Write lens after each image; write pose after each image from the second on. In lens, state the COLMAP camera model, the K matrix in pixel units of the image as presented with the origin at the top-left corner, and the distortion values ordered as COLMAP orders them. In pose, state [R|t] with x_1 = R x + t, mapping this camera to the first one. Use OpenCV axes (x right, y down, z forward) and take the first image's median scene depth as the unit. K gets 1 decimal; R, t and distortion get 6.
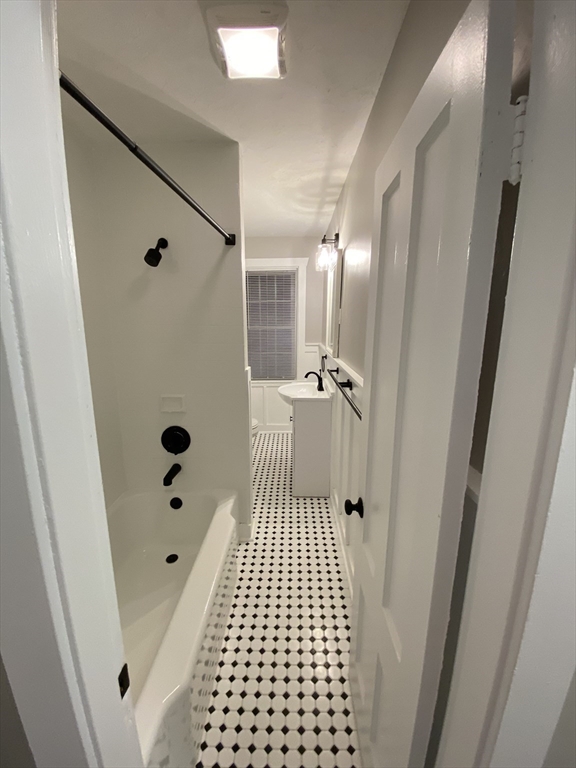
lens RADIAL K [[311.4, 0, 287.9], [0, 311.4, 385.7], [0, 0, 1]] dist [0.002366, -0.000760]
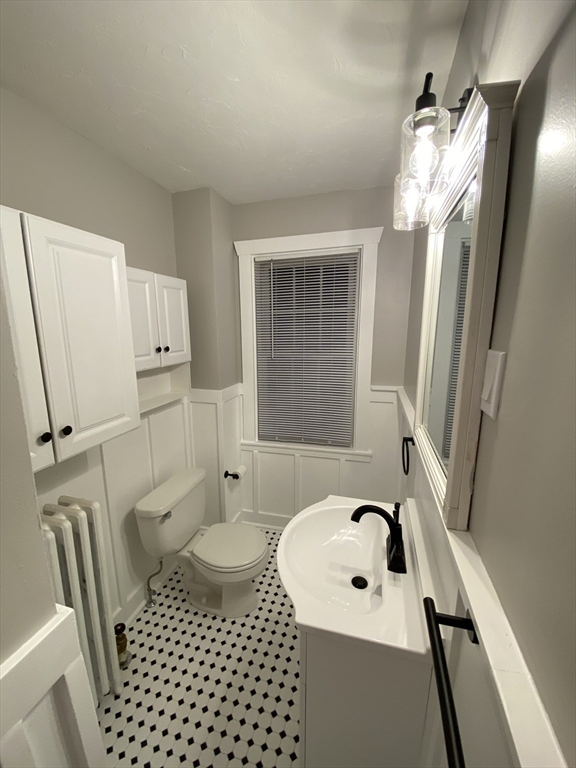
lens RADIAL K [[311.4, 0, 285.5], [0, 311.4, 383.8], [0, 0, 1]] dist [0.002366, -0.000760]
pose [[0.967667, 0.037608, -0.249412, 0.049305], [-0.045059, 0.998690, -0.024229, -0.130447], [0.248174, 0.034684, 0.968094, 0.471953]]
